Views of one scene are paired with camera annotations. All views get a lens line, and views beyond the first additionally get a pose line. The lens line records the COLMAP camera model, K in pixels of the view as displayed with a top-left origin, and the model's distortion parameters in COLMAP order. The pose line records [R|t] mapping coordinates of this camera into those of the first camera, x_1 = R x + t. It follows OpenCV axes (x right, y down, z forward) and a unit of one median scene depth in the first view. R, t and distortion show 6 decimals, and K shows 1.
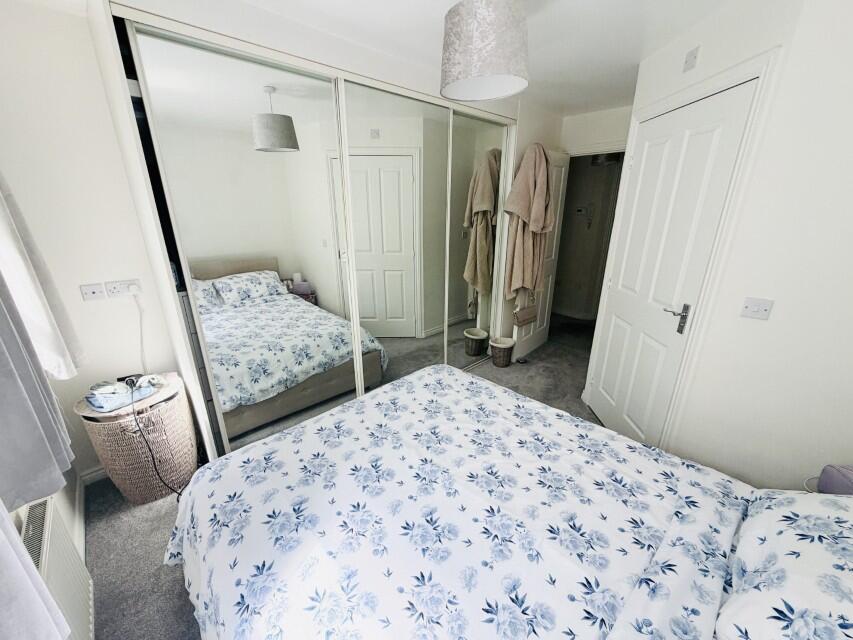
lens RADIAL K [[338.9, 0, 424.0], [0, 338.9, 320.5], [0, 0, 1]] dist [0.004067, 0.000407]
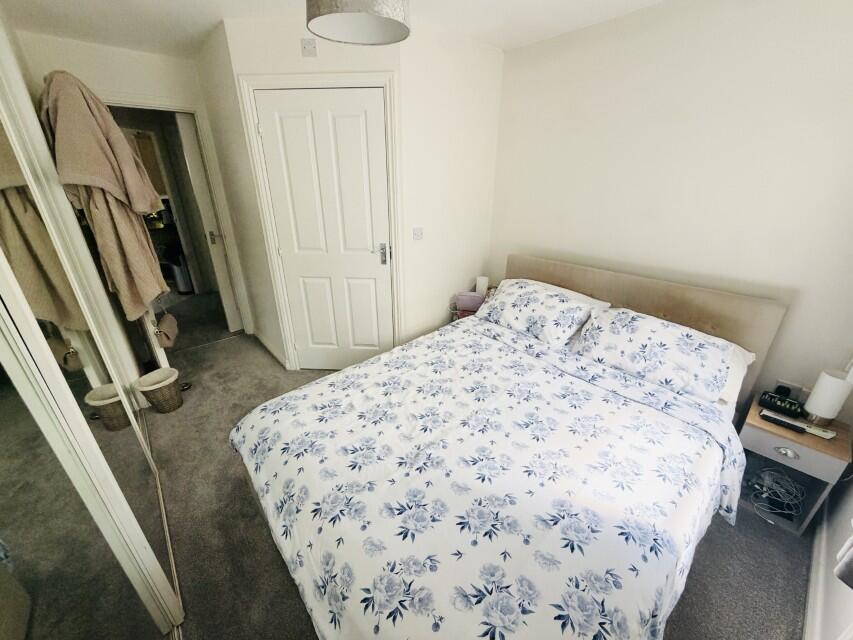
lens RADIAL K [[338.9, 0, 423.5], [0, 338.9, 321.6], [0, 0, 1]] dist [0.004067, 0.000407]
pose [[0.045231, -0.398747, 0.915945, -0.834504], [0.328387, 0.871863, 0.363340, -0.279960], [-0.943460, 0.284350, 0.170379, 0.857592]]
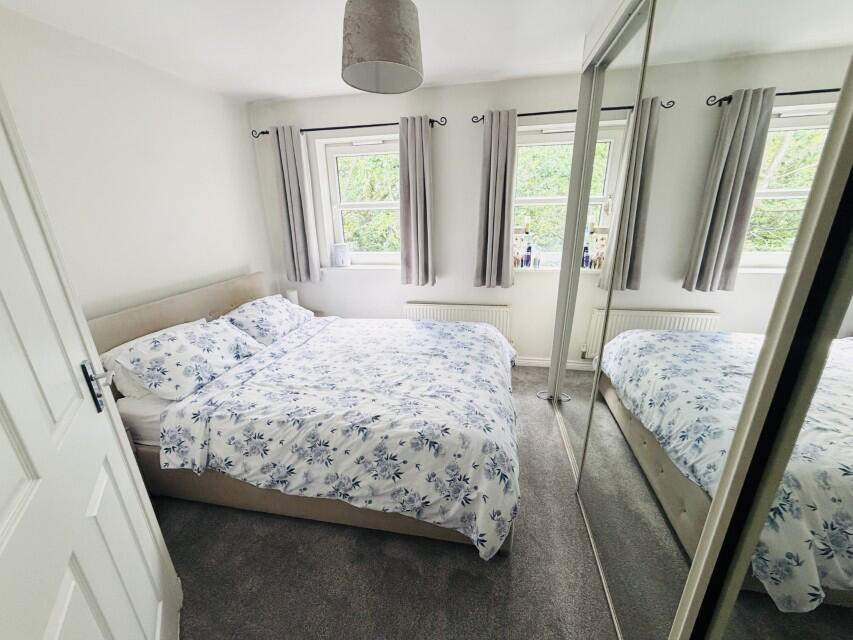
lens RADIAL K [[338.9, 0, 423.8], [0, 338.9, 318.9], [0, 0, 1]] dist [0.004067, 0.000407]
pose [[-0.818446, 0.198207, -0.539314, 0.752825], [-0.164510, 0.818490, 0.550464, -0.634280], [0.550529, 0.539248, -0.637283, 2.033984]]
